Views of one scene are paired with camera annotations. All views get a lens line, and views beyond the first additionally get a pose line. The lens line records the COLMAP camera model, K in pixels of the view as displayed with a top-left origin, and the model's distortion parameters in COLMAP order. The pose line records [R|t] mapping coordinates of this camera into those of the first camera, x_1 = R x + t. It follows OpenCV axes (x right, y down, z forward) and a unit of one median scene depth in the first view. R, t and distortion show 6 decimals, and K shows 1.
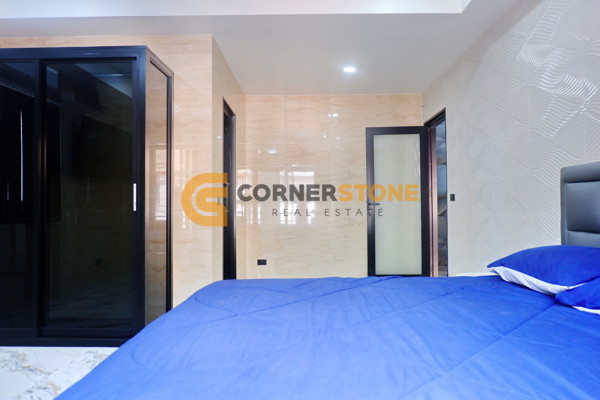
lens RADIAL K [[436.6, 0, 300.0], [0, 436.6, 200.0], [0, 0, 1]] dist [-0.003728, 0.001413]
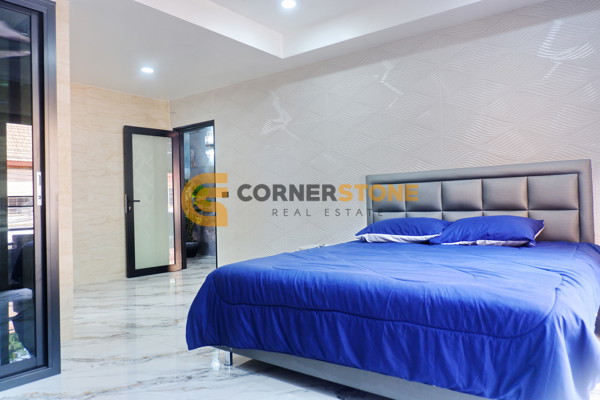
lens RADIAL K [[424.1, 0, 302.9], [0, 424.1, 199.3], [0, 0, 1]] dist [-0.040283, 0.025074]
pose [[0.614735, 0.000487, 0.788734, -0.364906], [0.004308, 0.999983, -0.003975, 0.010739], [-0.788722, 0.005842, 0.614722, 0.077241]]
